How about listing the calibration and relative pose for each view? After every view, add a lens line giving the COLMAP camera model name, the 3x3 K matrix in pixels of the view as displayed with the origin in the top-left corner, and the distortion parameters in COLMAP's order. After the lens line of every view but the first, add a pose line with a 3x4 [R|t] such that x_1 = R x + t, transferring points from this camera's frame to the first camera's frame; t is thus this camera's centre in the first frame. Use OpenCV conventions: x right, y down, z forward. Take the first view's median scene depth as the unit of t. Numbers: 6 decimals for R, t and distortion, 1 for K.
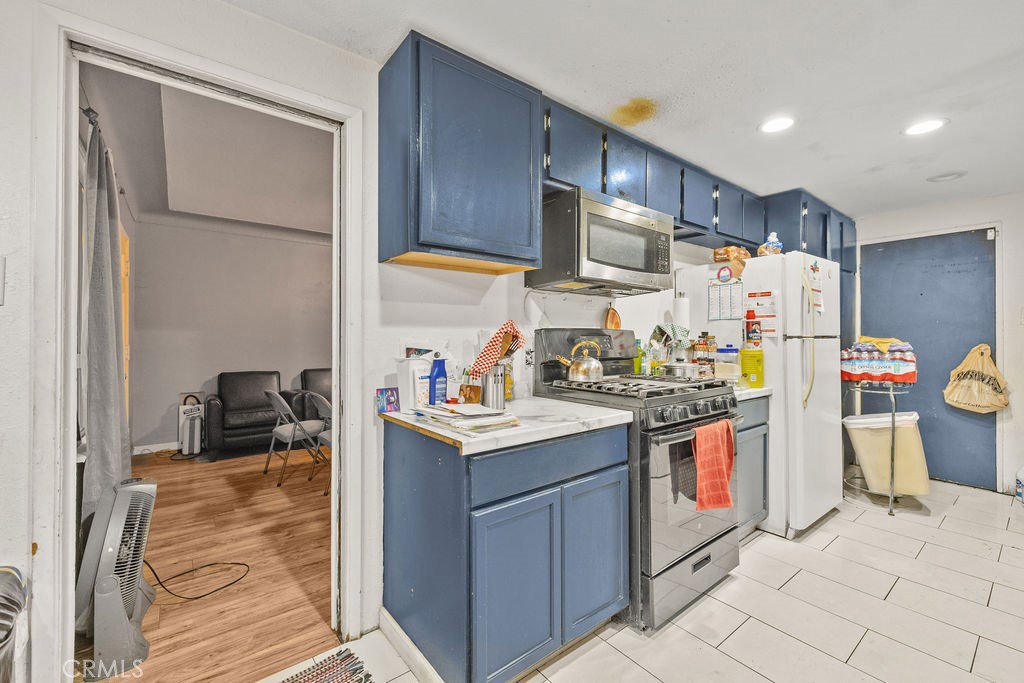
lens RADIAL K [[429.8, 0, 504.6], [0, 429.8, 334.2], [0, 0, 1]] dist [0.000518, 0.000143]
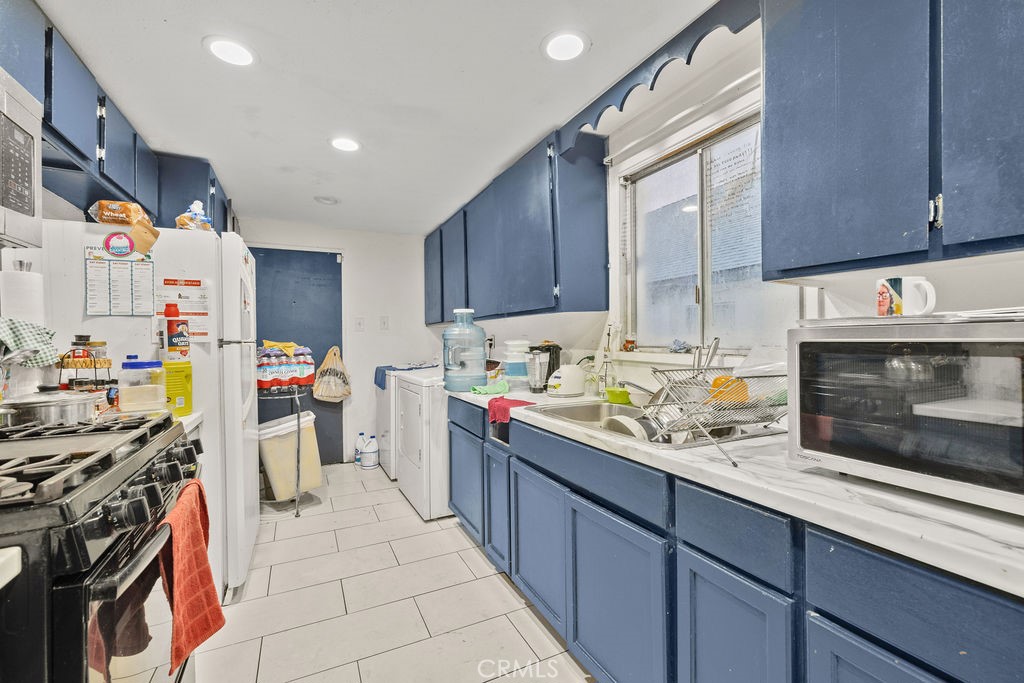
lens RADIAL K [[428.2, 0, 506.0], [0, 428.2, 339.1], [0, 0, 1]] dist [-0.001916, -0.000139]
pose [[0.210436, -0.003823, 0.977600, 0.015833], [0.003179, 0.999990, 0.003226, 0.000162], [-0.977602, 0.002429, 0.210446, 0.304347]]
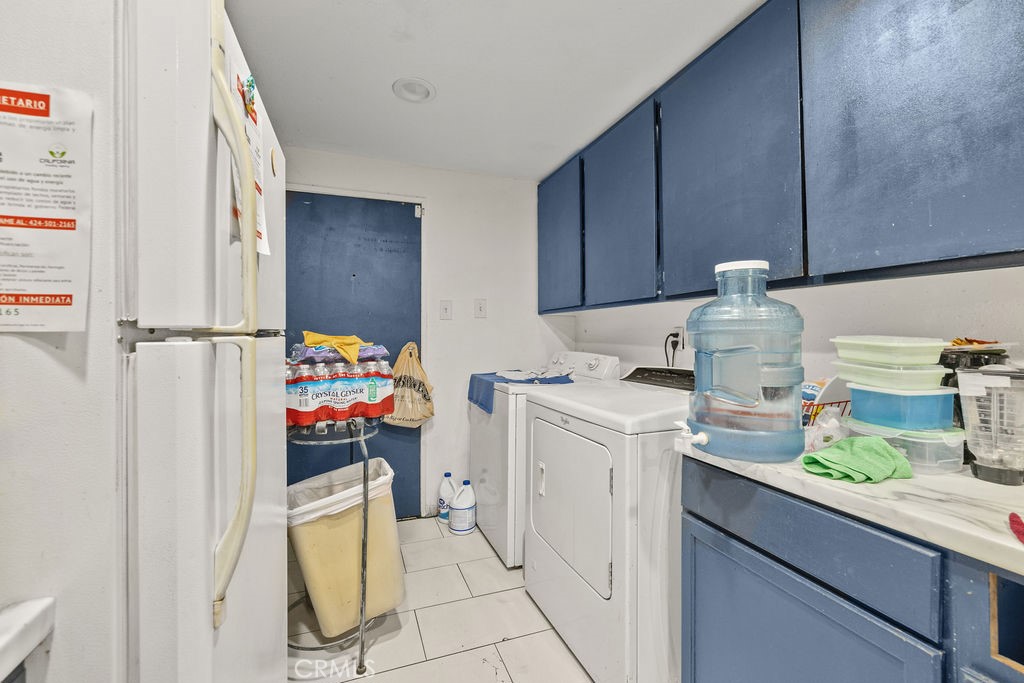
lens RADIAL K [[429.8, 0, 504.6], [0, 429.8, 334.2], [0, 0, 1]] dist [0.000518, 0.000143]
pose [[0.309206, 0.000291, 0.950995, 0.449060], [-0.007812, 0.999967, 0.002234, 0.004826], [-0.950963, -0.008120, 0.309198, 0.670910]]
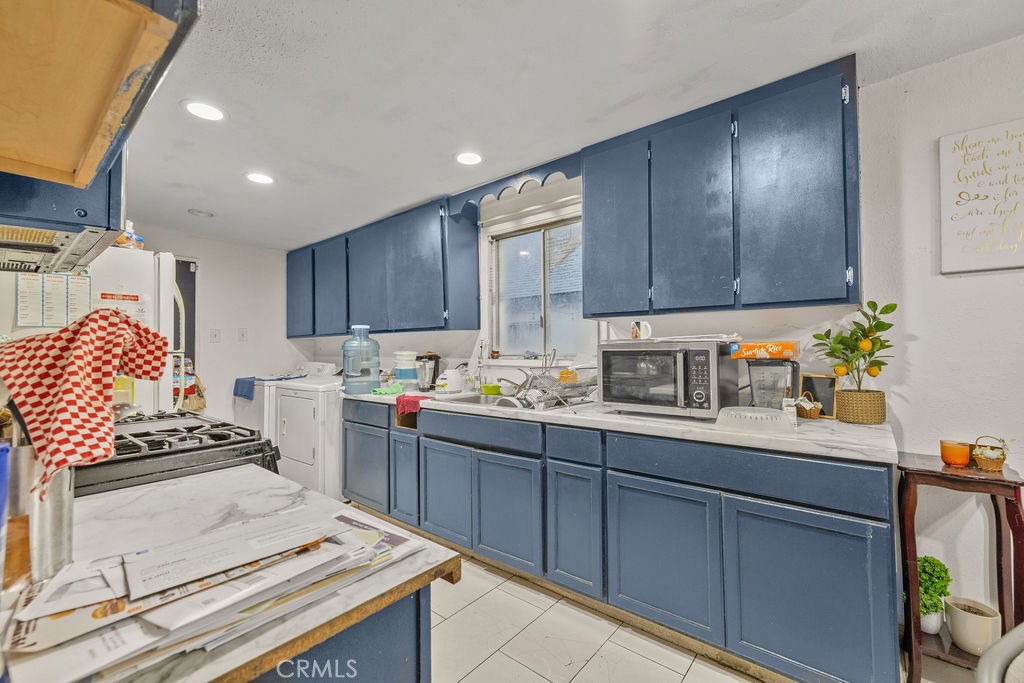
lens RADIAL K [[428.2, 0, 506.0], [0, 428.2, 339.1], [0, 0, 1]] dist [-0.001916, -0.000139]
pose [[-0.207947, 0.024398, 0.977836, -0.260061], [0.002429, 0.999699, -0.024426, 0.001944], [-0.978137, -0.002704, -0.207943, 0.449151]]
